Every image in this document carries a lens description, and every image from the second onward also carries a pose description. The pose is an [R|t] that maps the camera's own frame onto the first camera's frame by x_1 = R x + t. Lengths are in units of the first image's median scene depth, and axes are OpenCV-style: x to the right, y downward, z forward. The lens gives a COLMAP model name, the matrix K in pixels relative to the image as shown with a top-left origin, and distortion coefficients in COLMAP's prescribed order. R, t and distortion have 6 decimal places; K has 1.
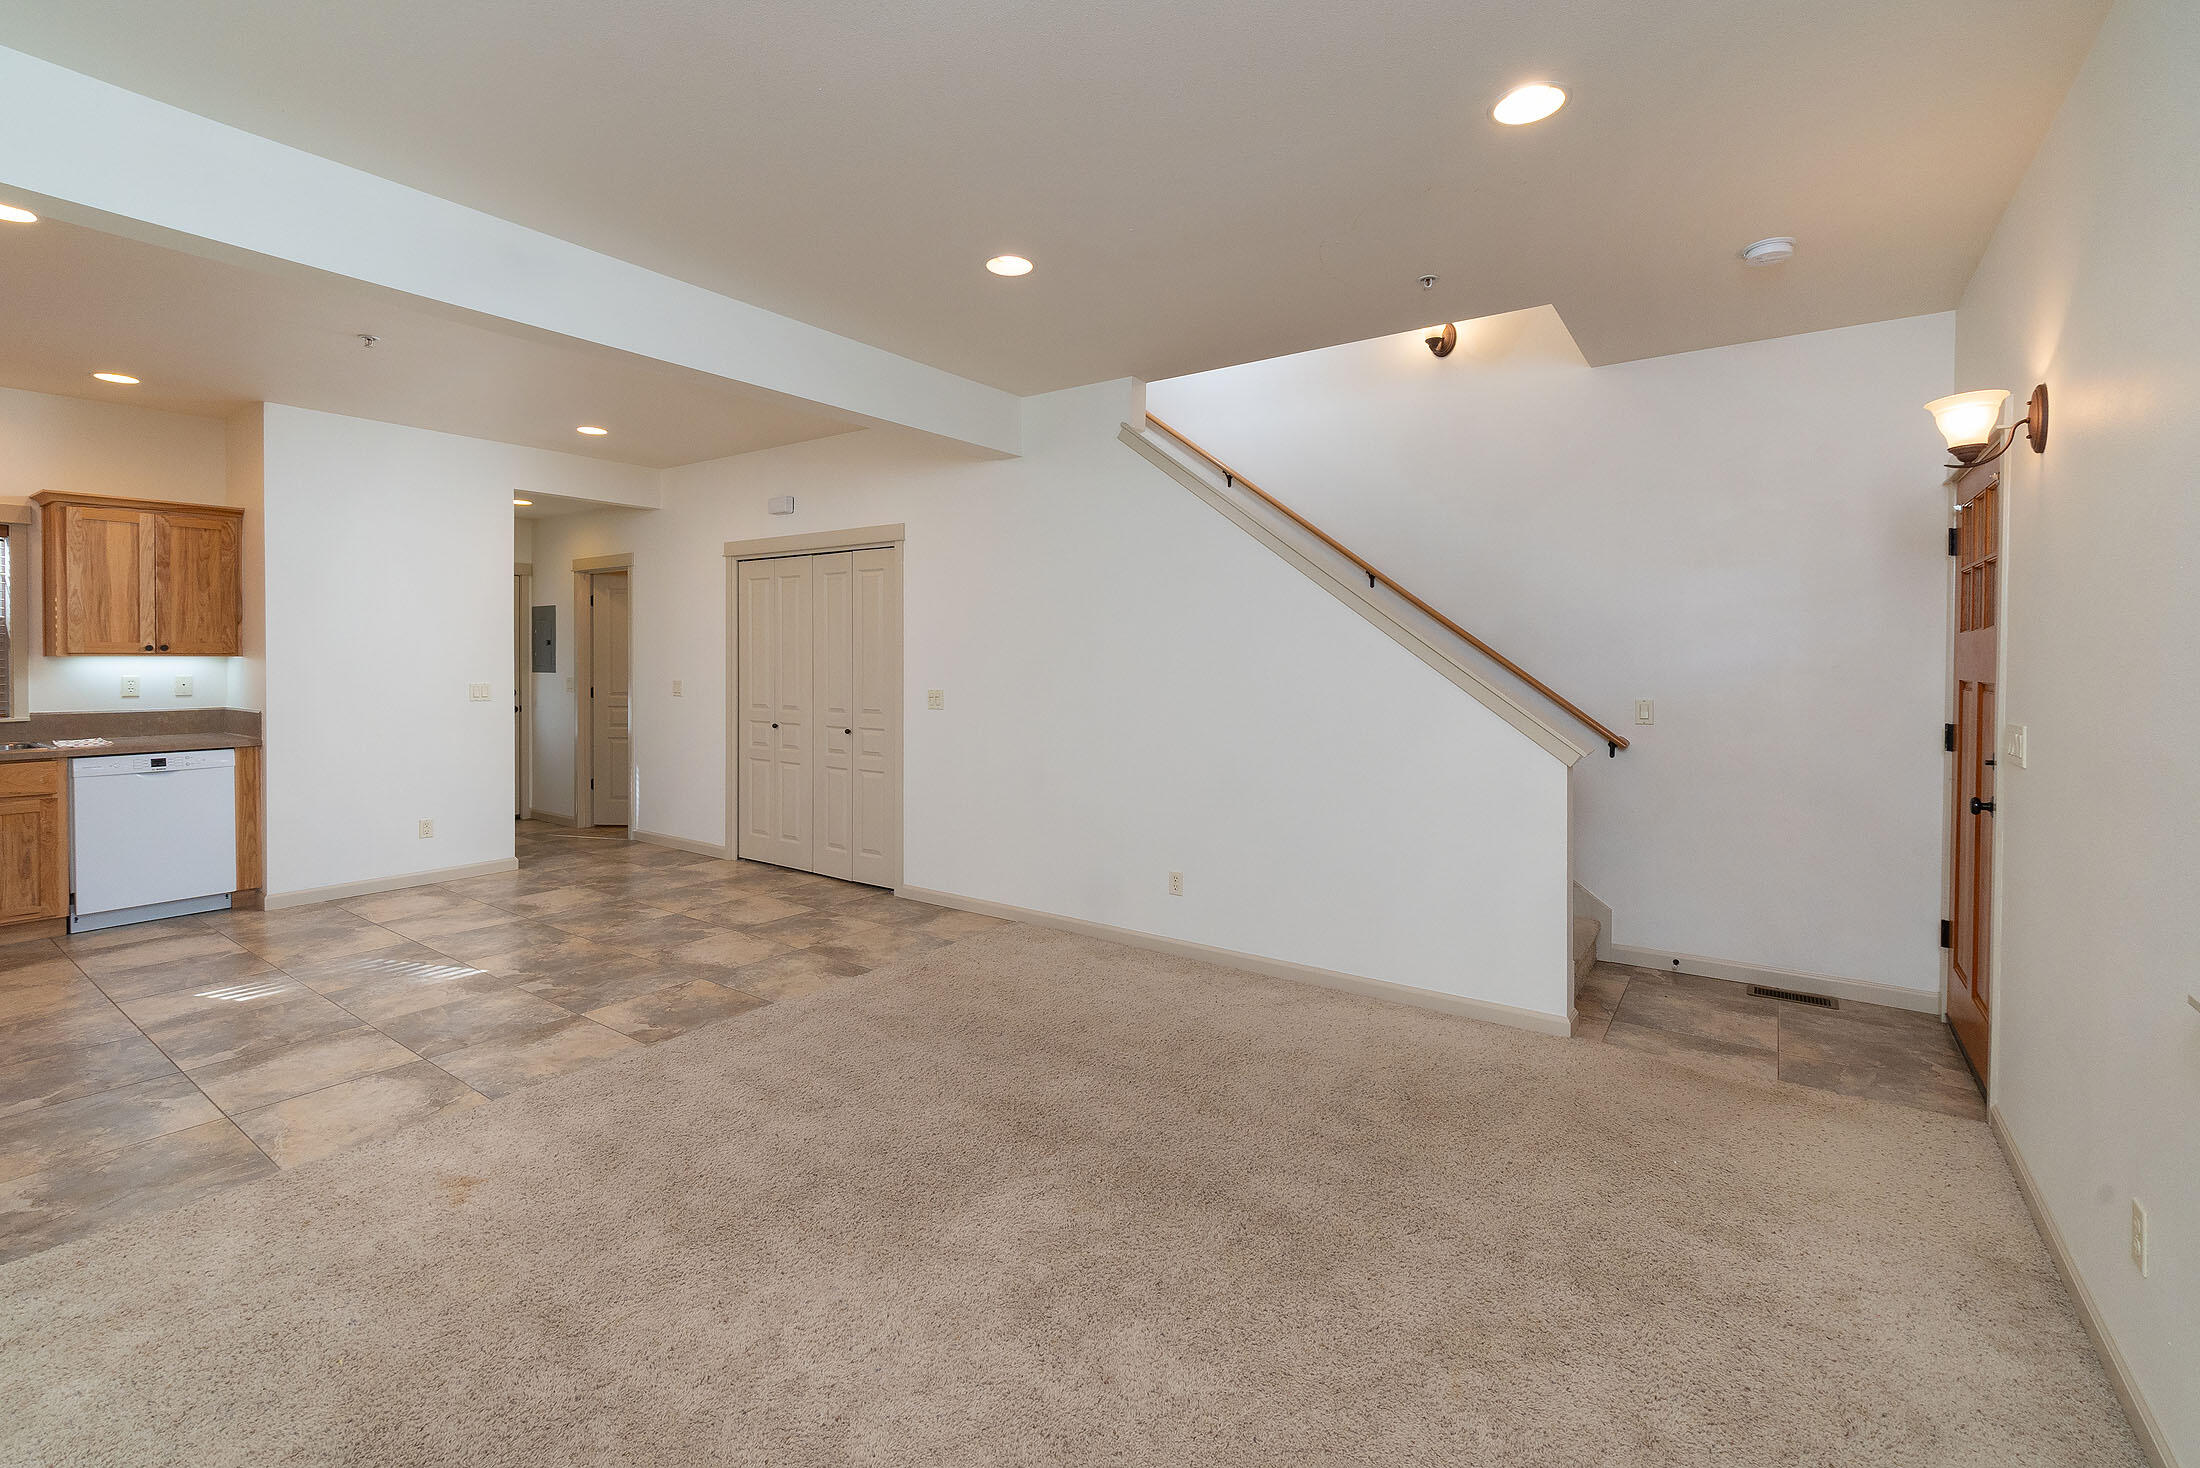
lens RADIAL K [[968.7, 0, 1093.6], [0, 968.7, 668.8], [0, 0, 1]] dist [-0.000267, 0.000552]
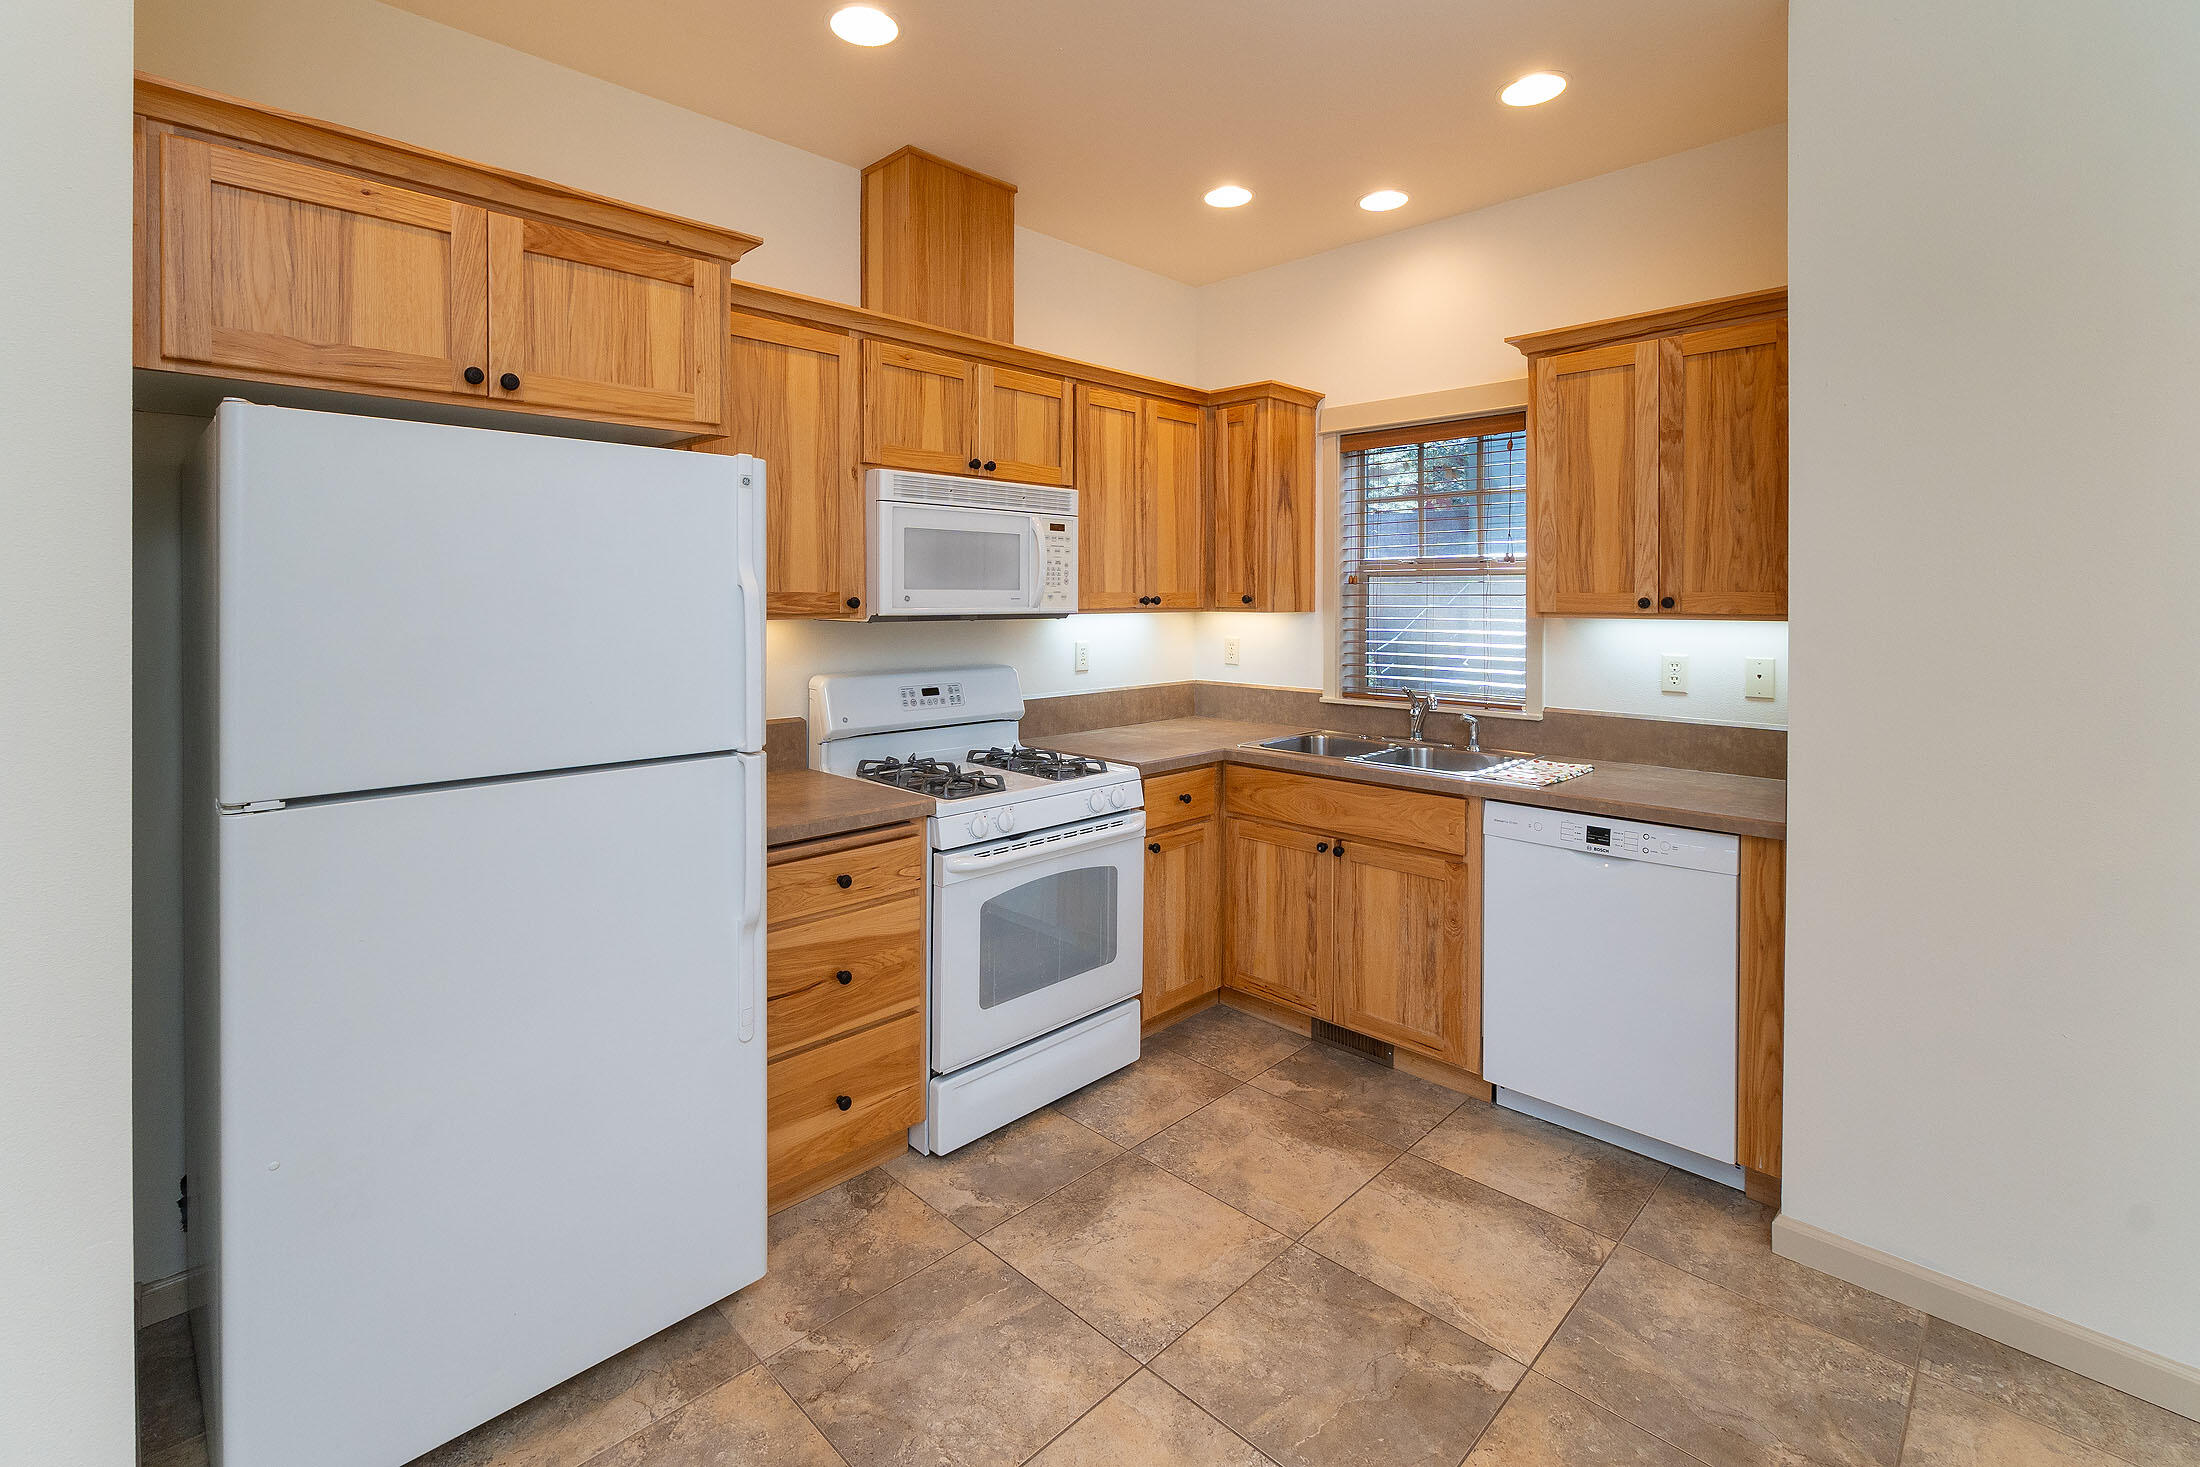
lens RADIAL K [[1000.7, 0, 1102.9], [0, 1000.7, 602.4], [0, 0, 1]] dist [-0.001425, 0.000098]
pose [[-0.158315, -0.000819, -0.987388, -0.402705], [-0.015235, 0.999883, 0.001614, -0.018001], [0.987271, 0.015298, -0.158309, 0.791356]]
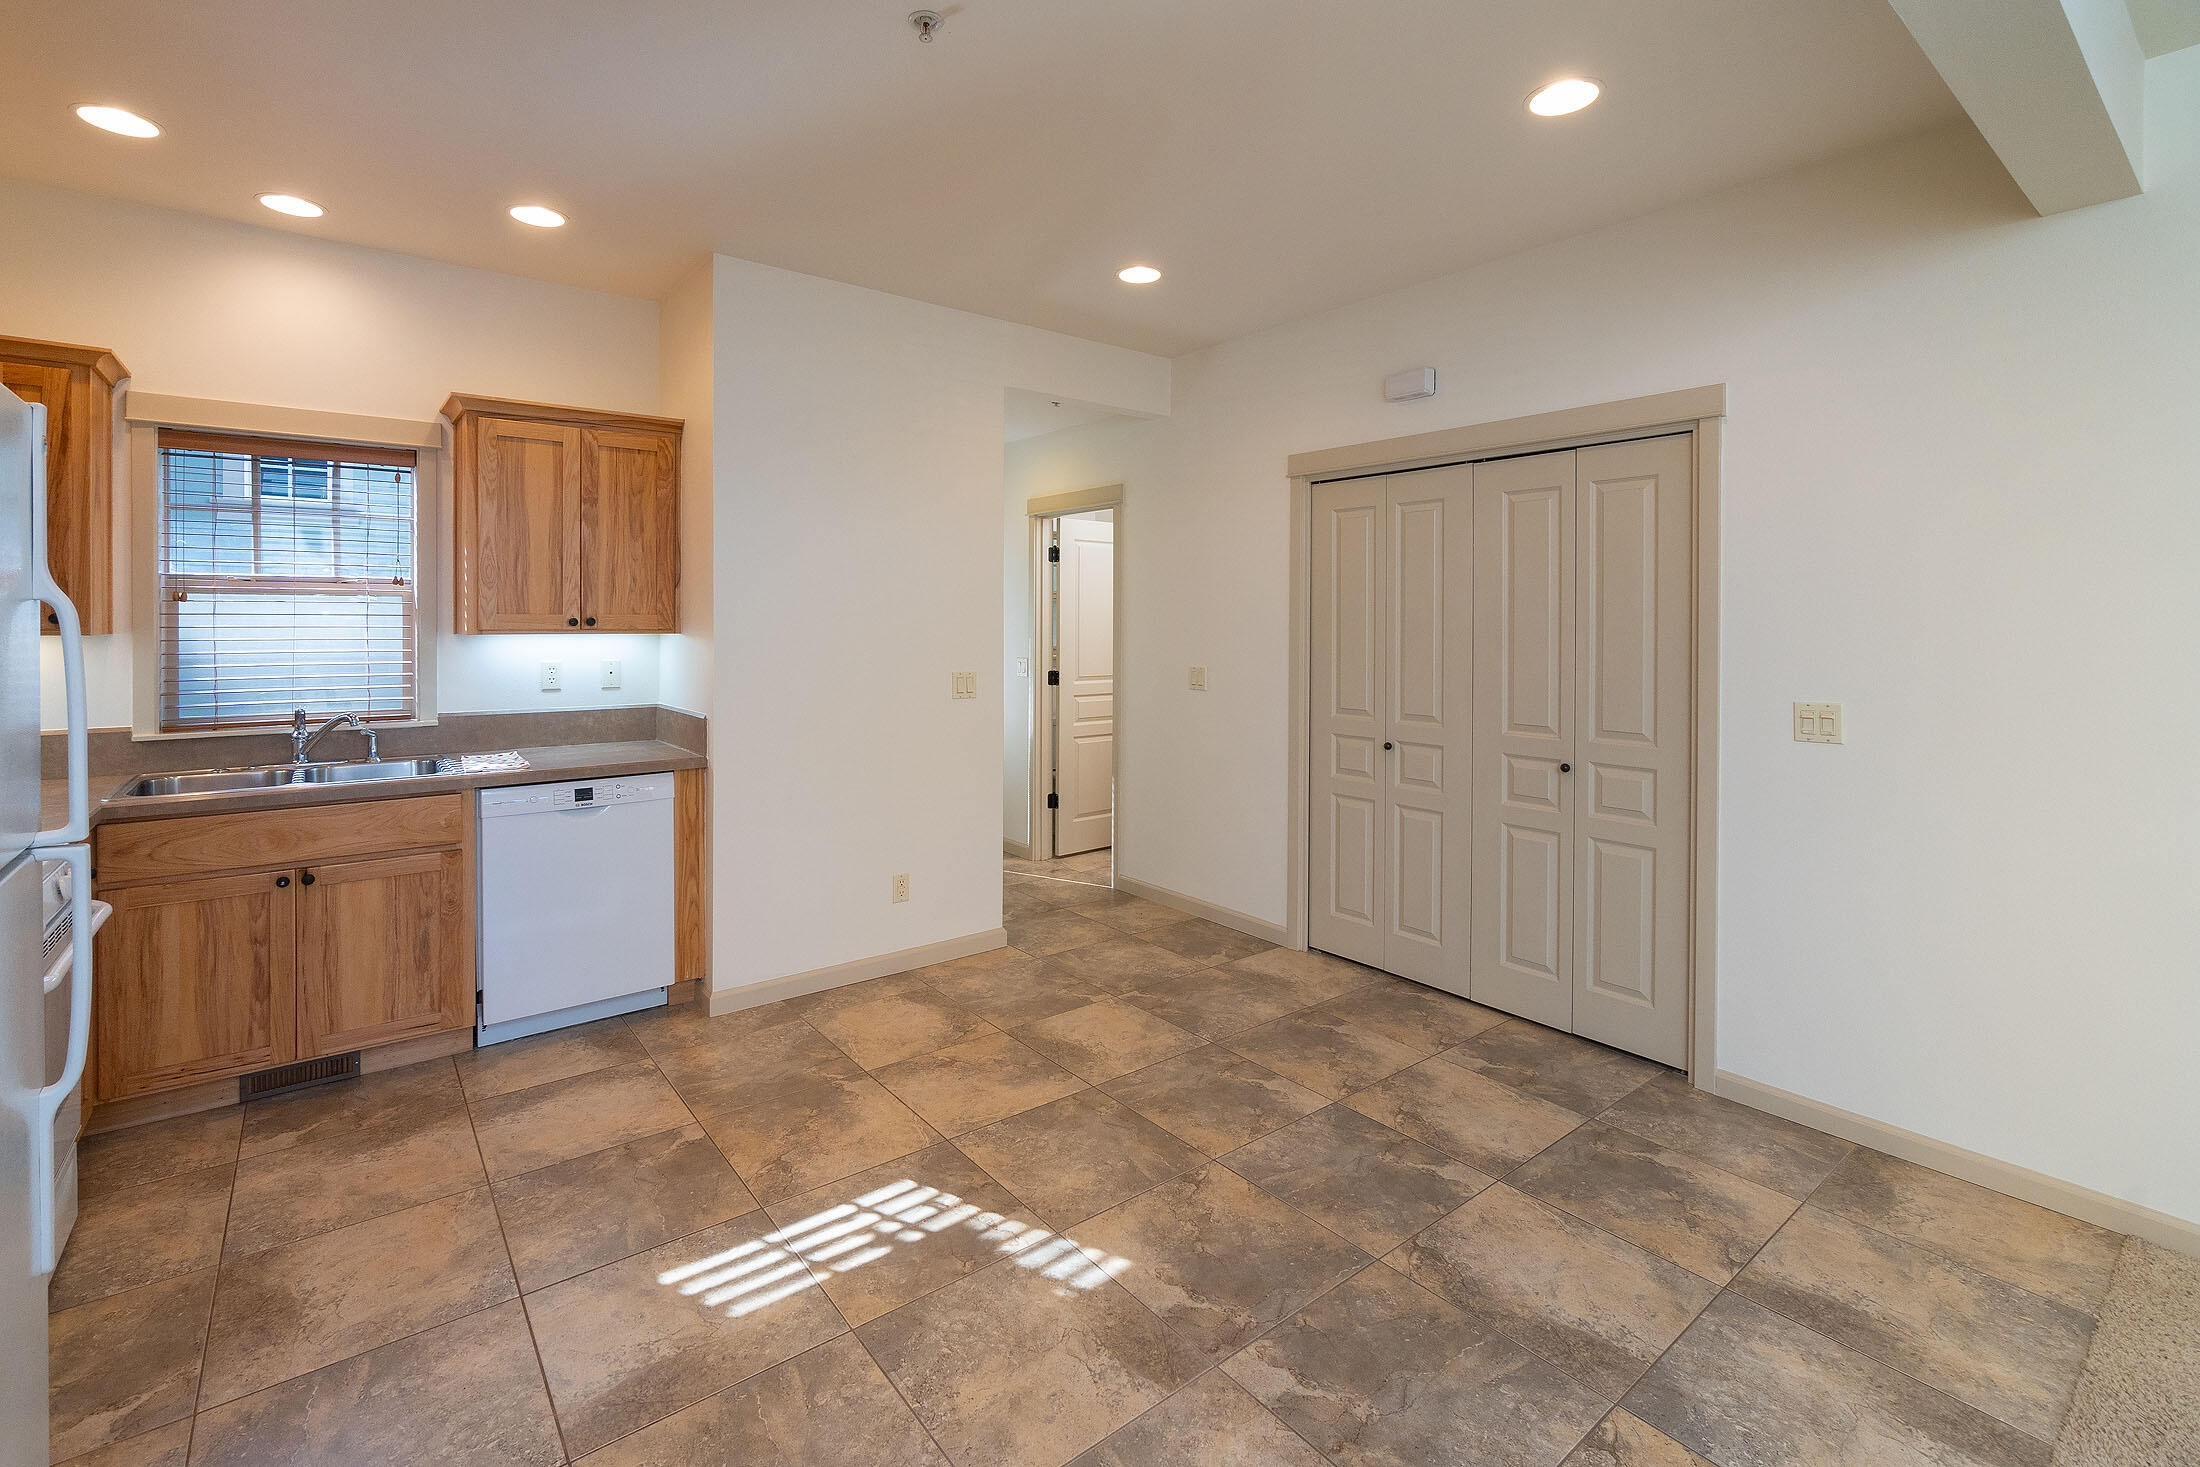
lens RADIAL K [[973.9, 0, 1056.0], [0, 973.9, 627.6], [0, 0, 1]] dist [0.000491, 0.000245]
pose [[0.953764, 0.002500, -0.300545, -0.432778], [-0.004242, 0.999978, -0.005145, -0.015248], [0.300525, 0.006182, 0.953754, 0.436300]]
